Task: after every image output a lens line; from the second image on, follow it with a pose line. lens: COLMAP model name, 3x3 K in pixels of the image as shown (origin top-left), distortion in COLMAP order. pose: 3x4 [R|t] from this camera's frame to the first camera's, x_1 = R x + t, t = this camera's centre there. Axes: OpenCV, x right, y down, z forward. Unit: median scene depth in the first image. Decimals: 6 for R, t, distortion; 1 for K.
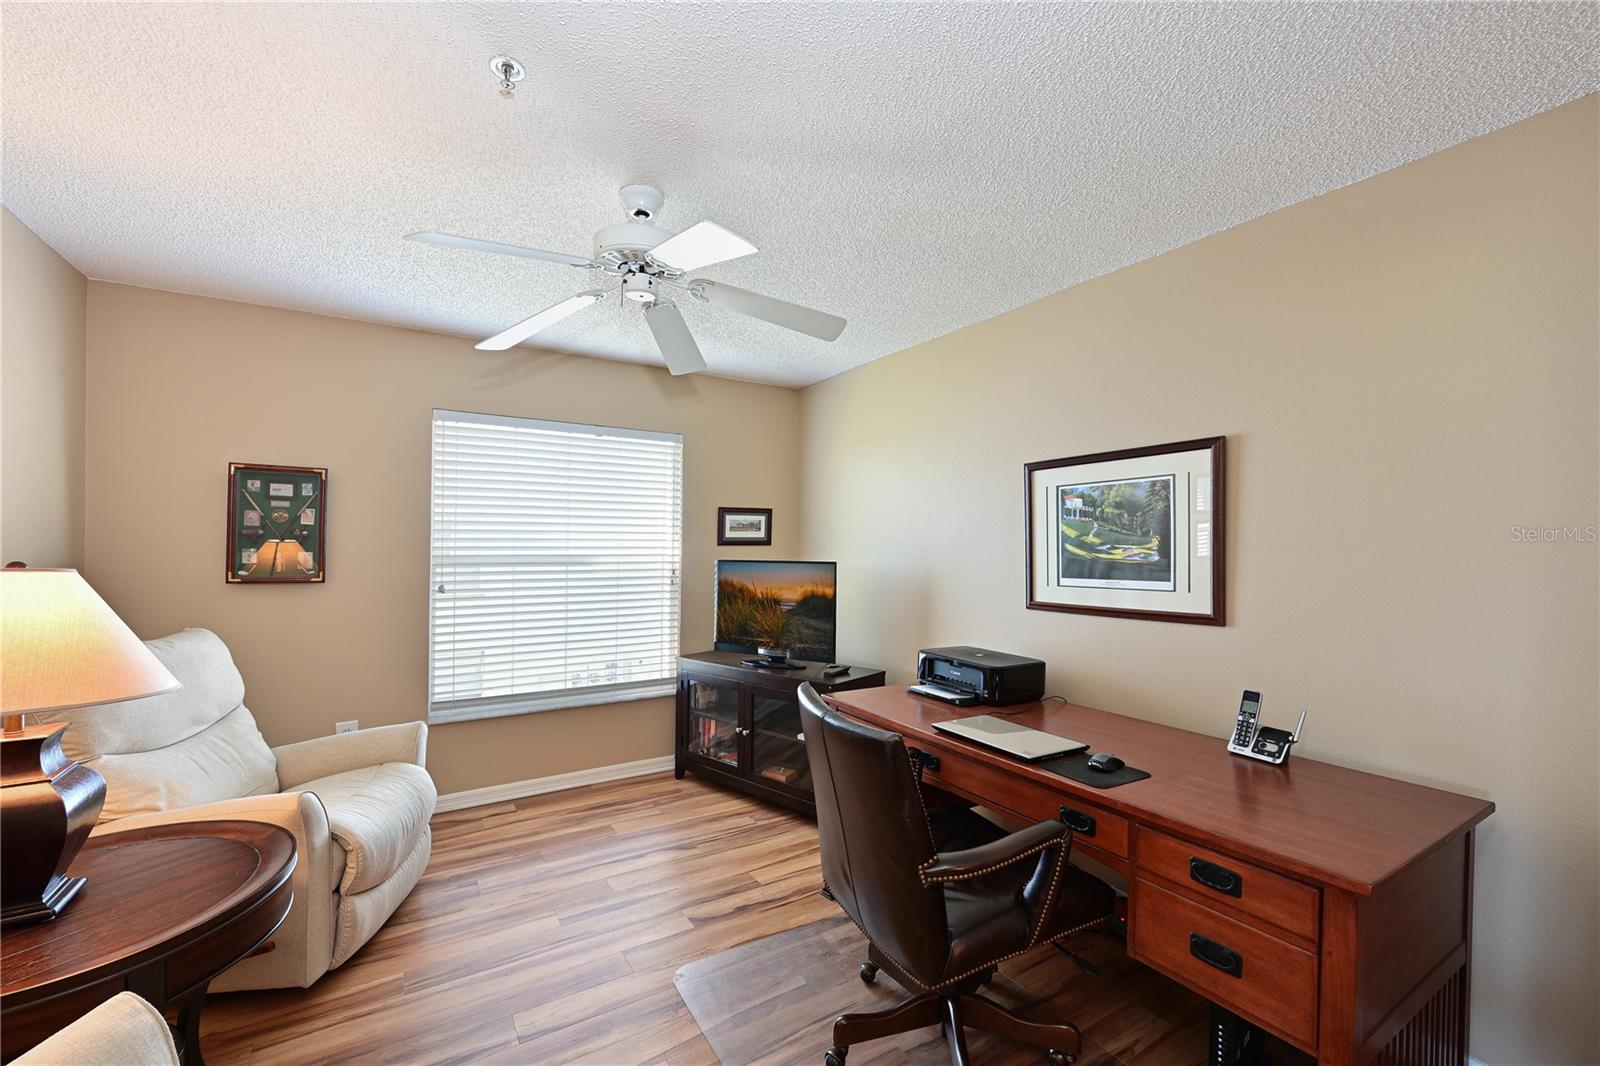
lens RADIAL K [[627.9, 0, 794.5], [0, 627.9, 532.2], [0, 0, 1]] dist [-0.000013, 0.000332]
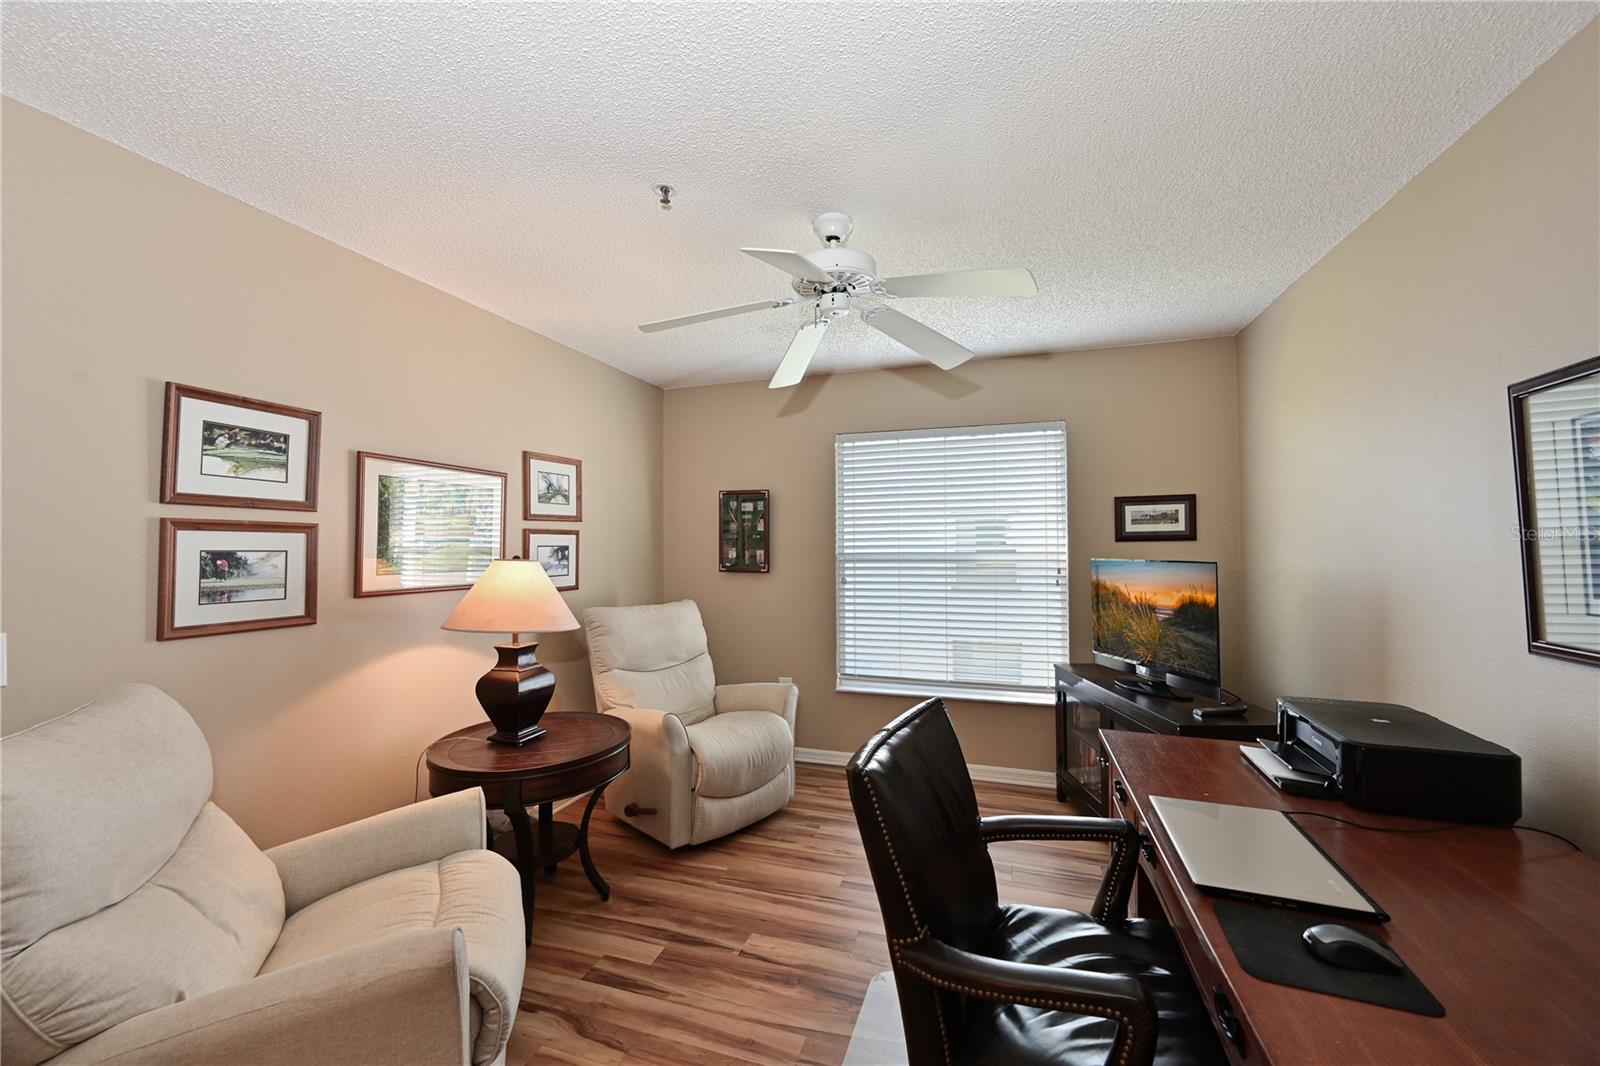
lens RADIAL K [[617.7, 0, 803.0], [0, 617.7, 512.3], [0, 0, 1]] dist [-0.002141, -0.000241]
pose [[0.657763, -0.048104, -0.751688, 0.329689], [0.026464, 0.998818, -0.040761, 0.005839], [0.752760, 0.006918, 0.658259, 0.170695]]
